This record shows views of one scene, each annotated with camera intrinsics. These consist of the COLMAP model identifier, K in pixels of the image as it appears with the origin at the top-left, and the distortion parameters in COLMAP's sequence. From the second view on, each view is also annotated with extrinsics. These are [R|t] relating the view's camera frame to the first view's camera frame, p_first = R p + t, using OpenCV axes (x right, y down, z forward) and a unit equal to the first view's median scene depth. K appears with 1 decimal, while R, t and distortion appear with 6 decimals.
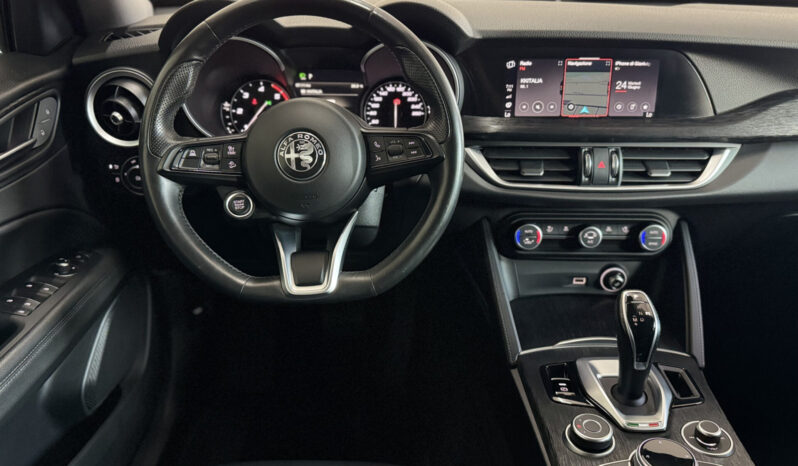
lens RADIAL K [[640.3, 0, 385.2], [0, 640.3, 239.1], [0, 0, 1]] dist [0.026881, -0.049119]
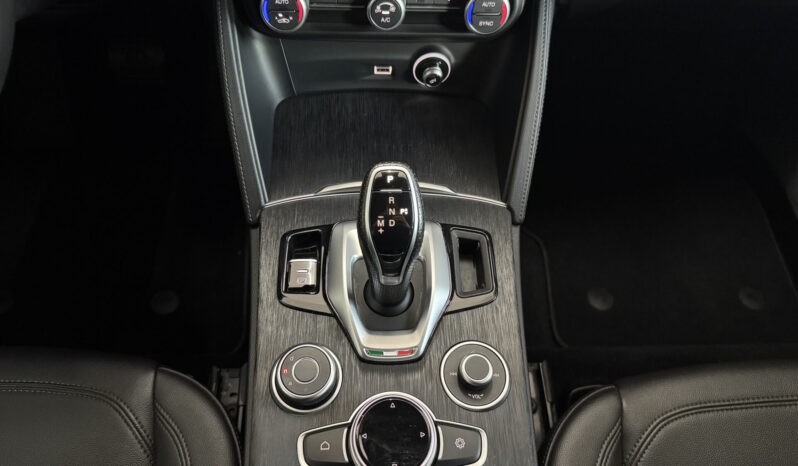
lens RADIAL K [[566.7, 0, 396.6], [0, 566.7, 238.0], [0, 0, 1]] dist [0.073443, -0.038675]
pose [[0.998066, -0.021444, 0.058347, 0.305403], [-0.014306, 0.834188, 0.551295, -0.126902], [-0.060495, -0.551064, 0.832267, 0.451080]]
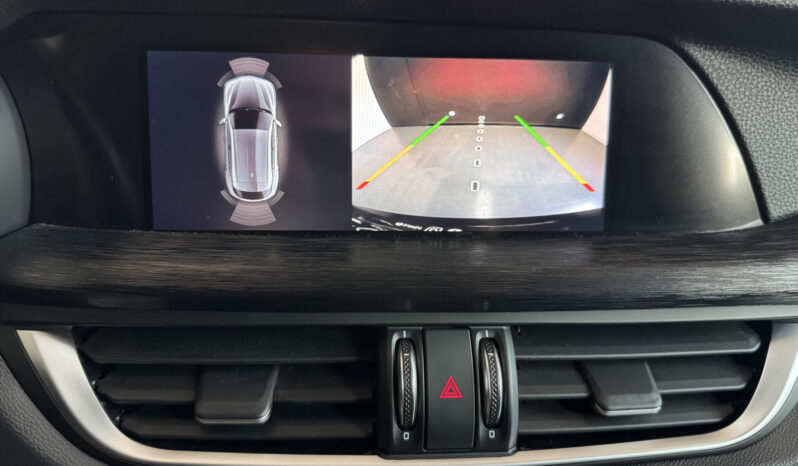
lens RADIAL K [[570.0, 0, 375.4], [0, 570.0, 240.2], [0, 0, 1]] dist [-0.008713, 0.012104]
pose [[0.995492, -0.004680, 0.094735, 0.270295], [0.016676, 0.991860, -0.126234, -0.148528], [-0.093373, 0.127245, 0.987467, 0.712385]]
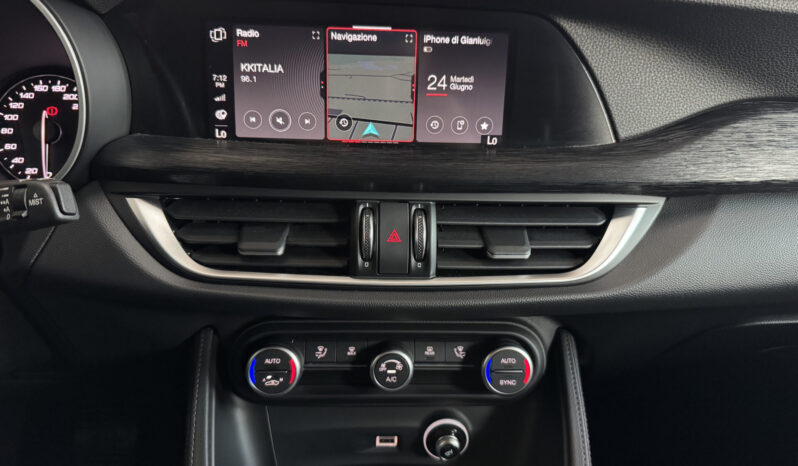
lens RADIAL K [[566.7, 0, 396.0], [0, 566.7, 239.2], [0, 0, 1]] dist [0.073443, -0.038675]
pose [[0.997237, 0.005626, 0.074077, 0.299629], [-0.000755, 0.997845, -0.065616, -0.082351], [-0.074286, 0.065379, 0.995092, 0.549783]]
